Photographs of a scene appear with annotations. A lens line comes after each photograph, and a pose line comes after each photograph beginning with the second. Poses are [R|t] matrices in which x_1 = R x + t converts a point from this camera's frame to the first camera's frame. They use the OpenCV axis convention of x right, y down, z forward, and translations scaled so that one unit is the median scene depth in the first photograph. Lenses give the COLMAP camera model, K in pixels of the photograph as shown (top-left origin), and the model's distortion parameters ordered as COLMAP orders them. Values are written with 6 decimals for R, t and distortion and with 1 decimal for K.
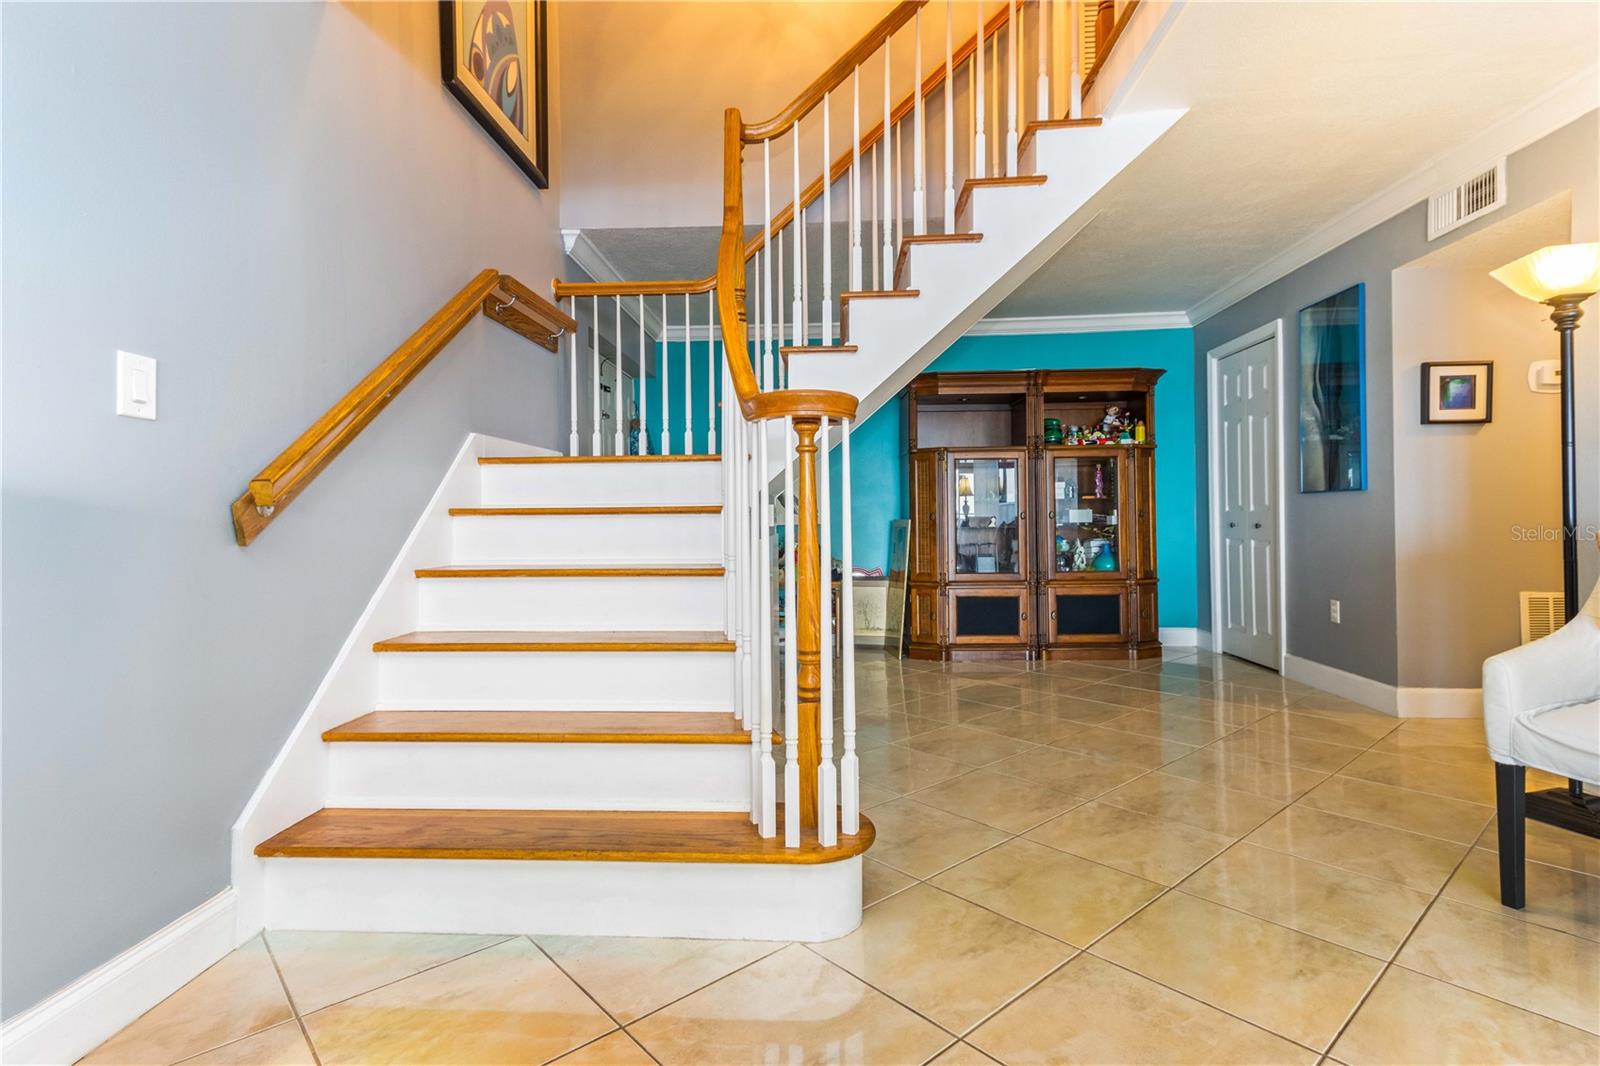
lens RADIAL K [[794.4, 0, 794.7], [0, 794.4, 516.7], [0, 0, 1]] dist [0.022204, -0.000815]
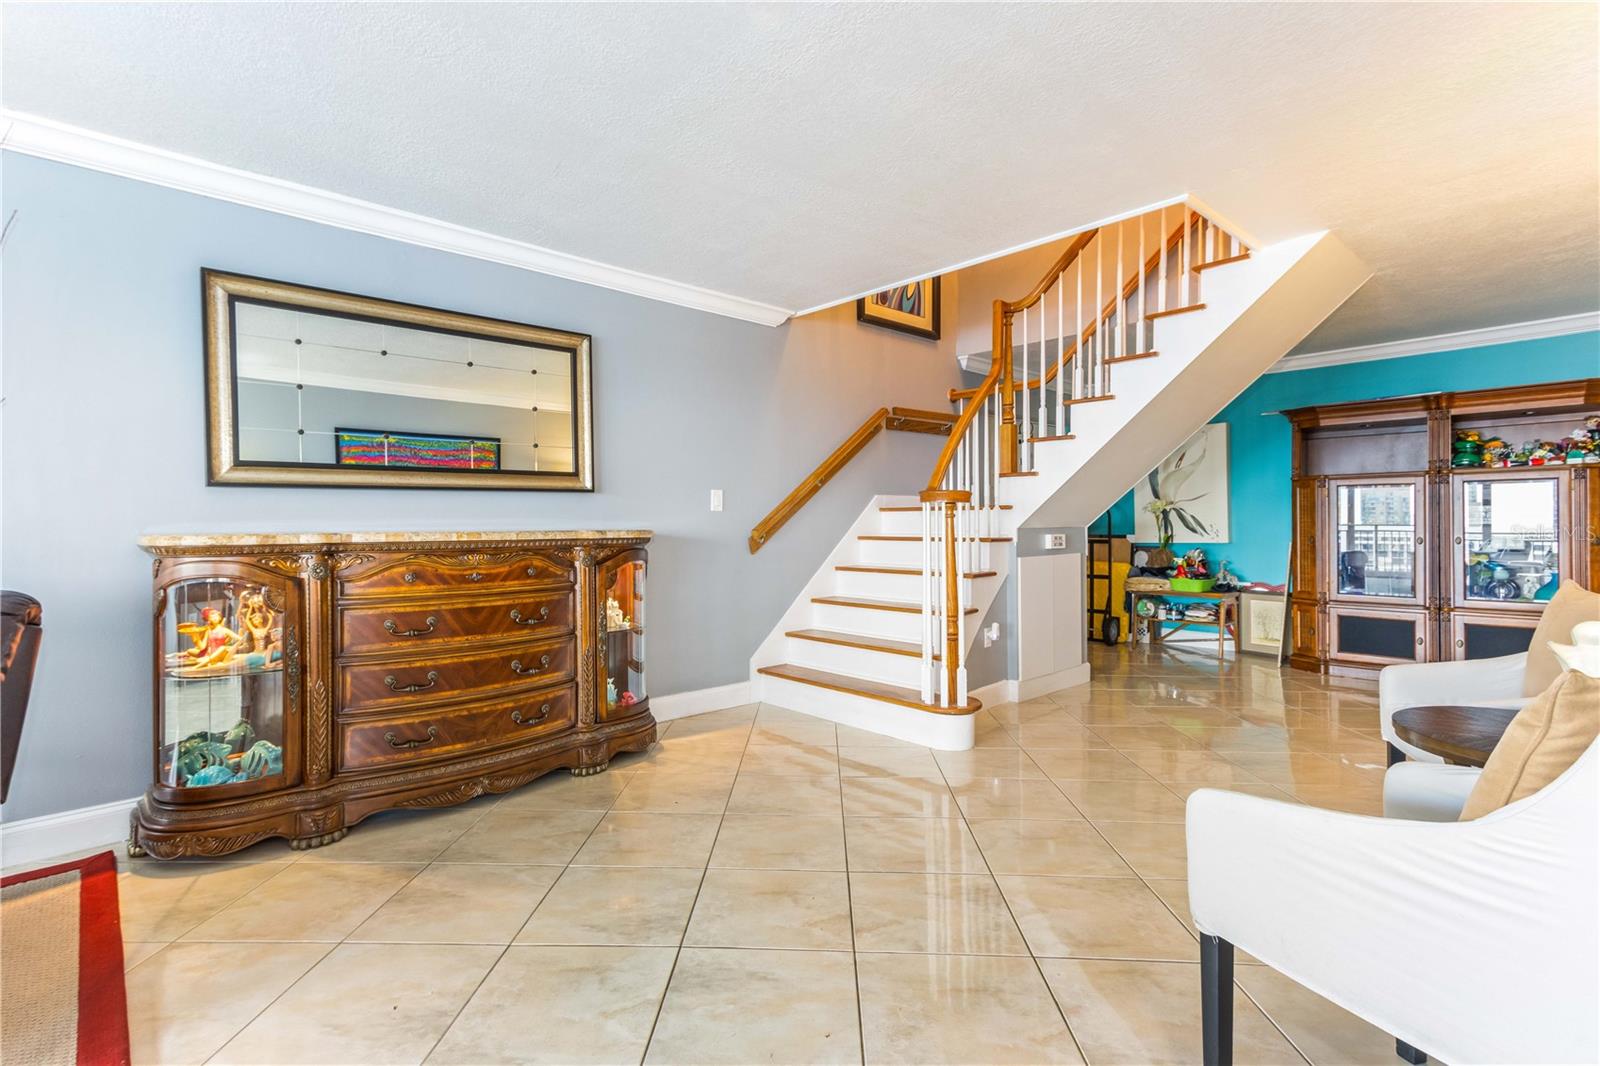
lens RADIAL K [[794.4, 0, 803.7], [0, 794.4, 530.8], [0, 0, 1]] dist [0.022204, -0.000815]
pose [[0.725951, 0.018847, -0.687488, 0.603579], [-0.002851, 0.999698, 0.024395, -0.052059], [0.687740, -0.015750, 0.725786, -0.382753]]
